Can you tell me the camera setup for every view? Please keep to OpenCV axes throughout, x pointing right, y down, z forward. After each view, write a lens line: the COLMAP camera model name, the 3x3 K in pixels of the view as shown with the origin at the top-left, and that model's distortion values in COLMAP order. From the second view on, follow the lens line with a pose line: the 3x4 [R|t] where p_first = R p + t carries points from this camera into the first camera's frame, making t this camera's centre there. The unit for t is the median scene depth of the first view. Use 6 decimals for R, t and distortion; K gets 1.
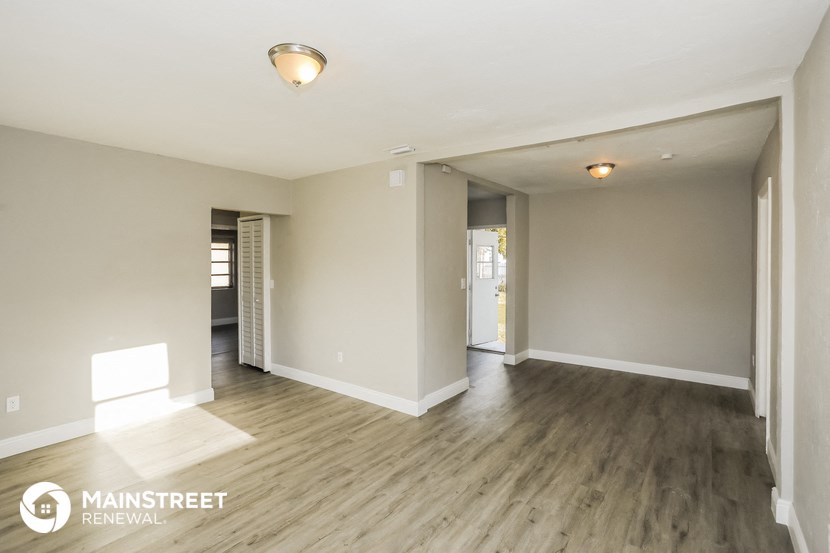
lens RADIAL K [[399.9, 0, 409.9], [0, 399.9, 262.0], [0, 0, 1]] dist [-0.024117, 0.003865]
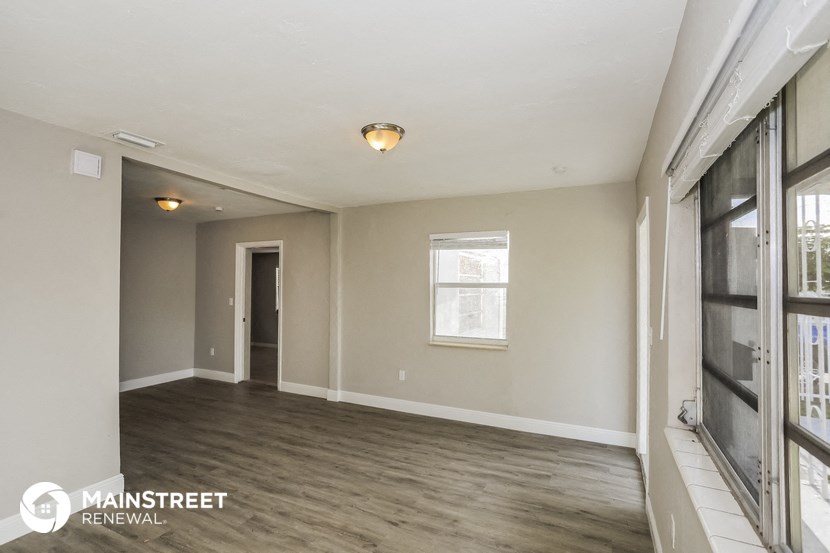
lens RADIAL K [[399.9, 0, 415.5], [0, 399.9, 276.7], [0, 0, 1]] dist [-0.024117, 0.003865]
pose [[-0.203191, 0.017721, 0.978979, -1.160158], [0.001344, 0.999840, -0.017820, -0.009032], [-0.979138, -0.002305, -0.203182, 0.853435]]
